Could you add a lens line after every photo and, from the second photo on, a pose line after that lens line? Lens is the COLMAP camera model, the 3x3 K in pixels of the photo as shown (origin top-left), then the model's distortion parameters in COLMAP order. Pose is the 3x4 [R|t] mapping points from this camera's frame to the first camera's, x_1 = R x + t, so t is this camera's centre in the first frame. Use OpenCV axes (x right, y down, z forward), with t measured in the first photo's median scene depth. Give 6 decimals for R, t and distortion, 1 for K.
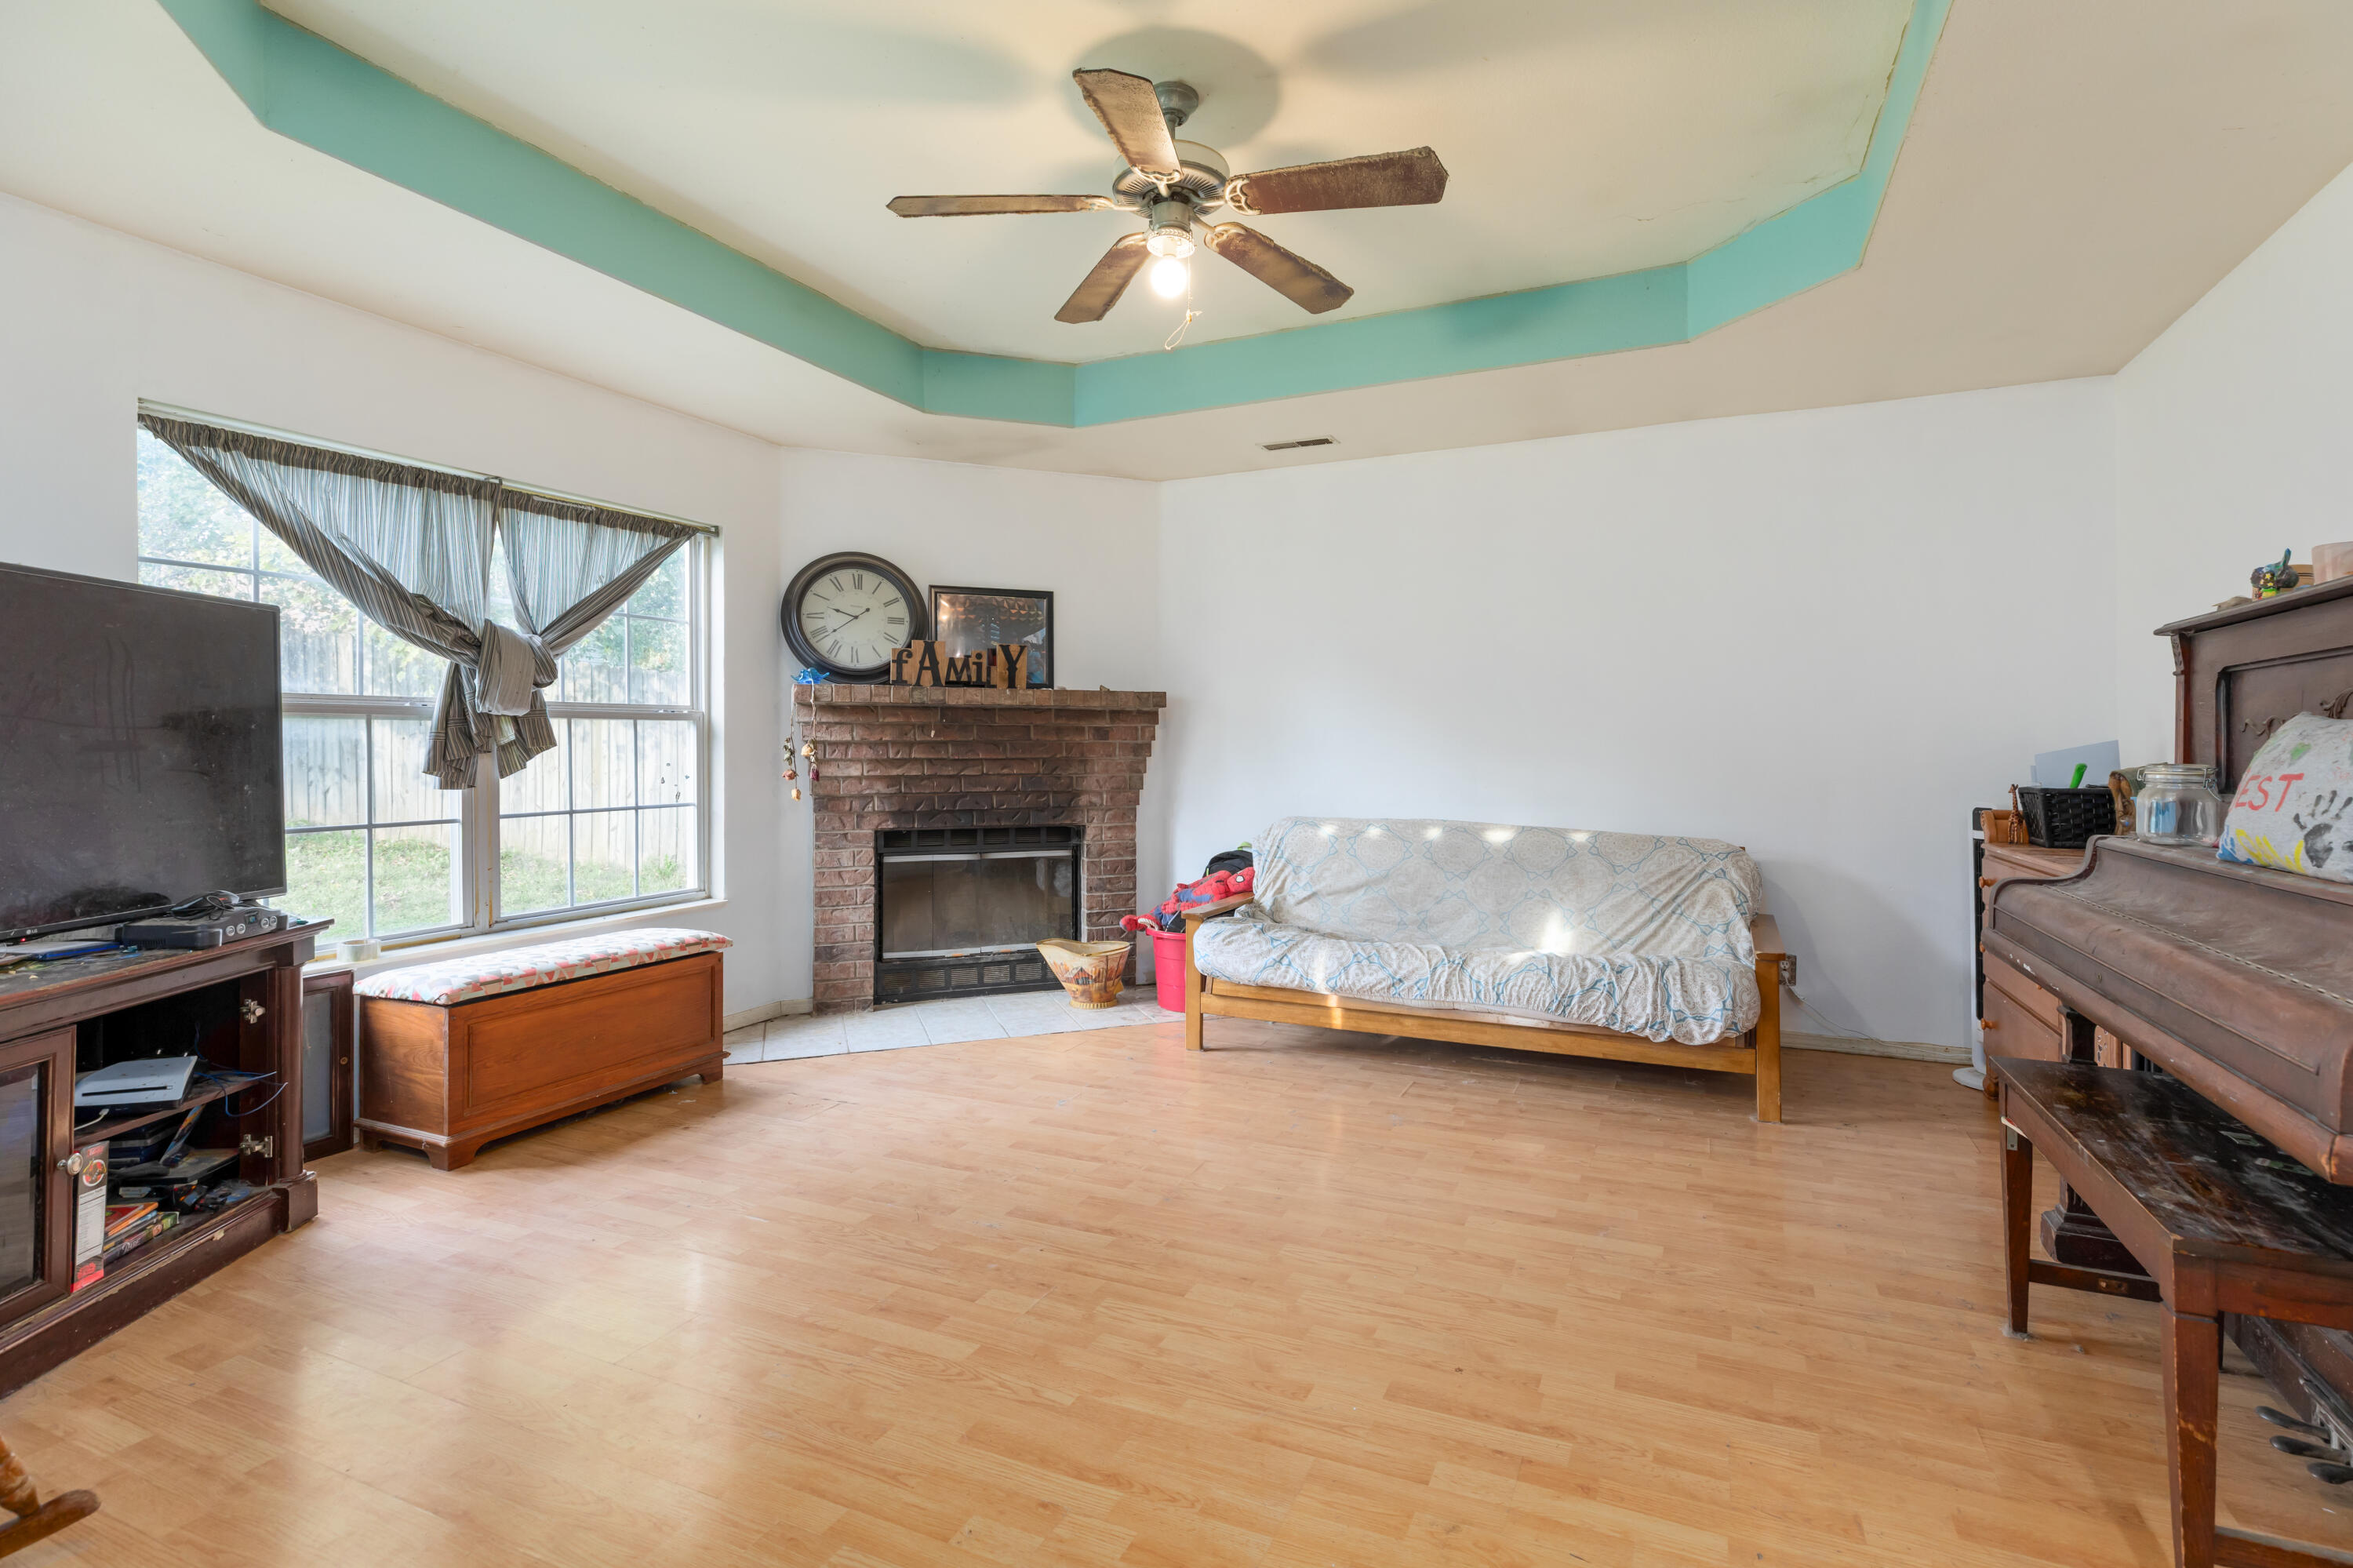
lens RADIAL K [[1108.8, 0, 1207.6], [0, 1108.8, 748.2], [0, 0, 1]] dist [-0.002410, -0.000178]
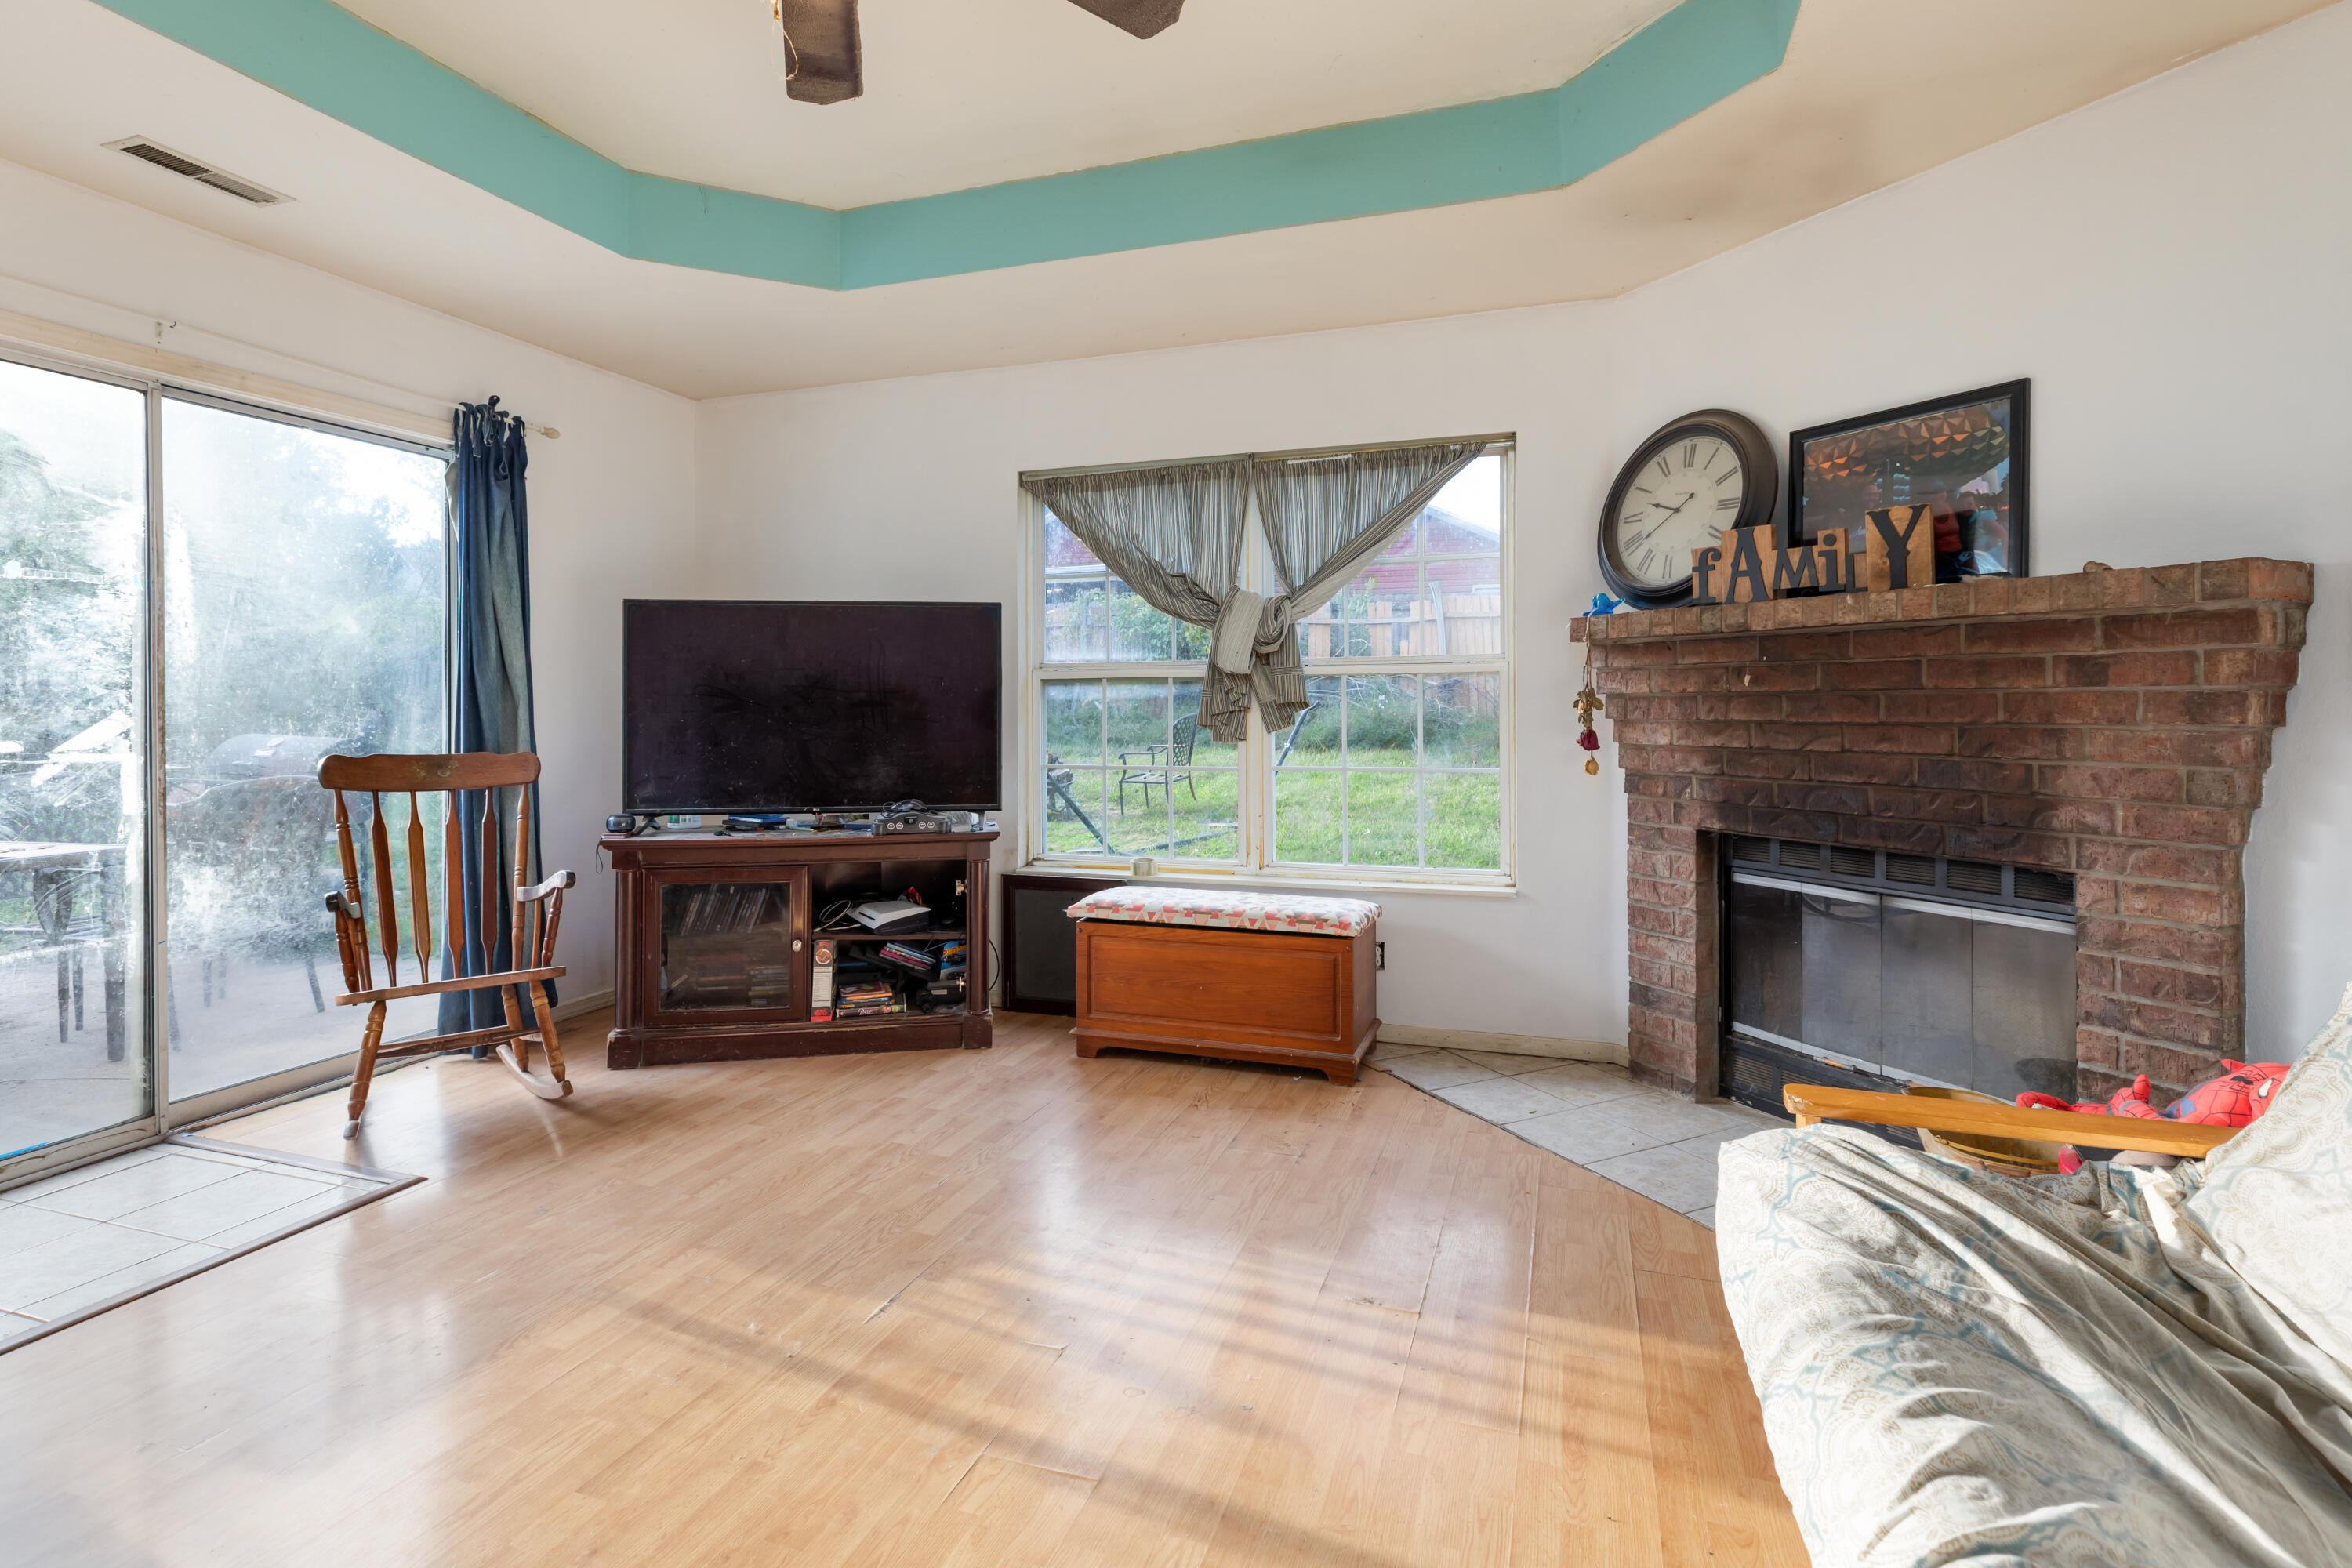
lens RADIAL K [[1108.3, 0, 1161.3], [0, 1108.3, 711.8], [0, 0, 1]] dist [-0.002410, -0.000178]
pose [[0.084613, 0.006260, -0.996394, 0.327792], [0.000956, 0.999979, 0.006364, 0.000006], [0.996413, -0.001491, 0.084605, 0.625776]]
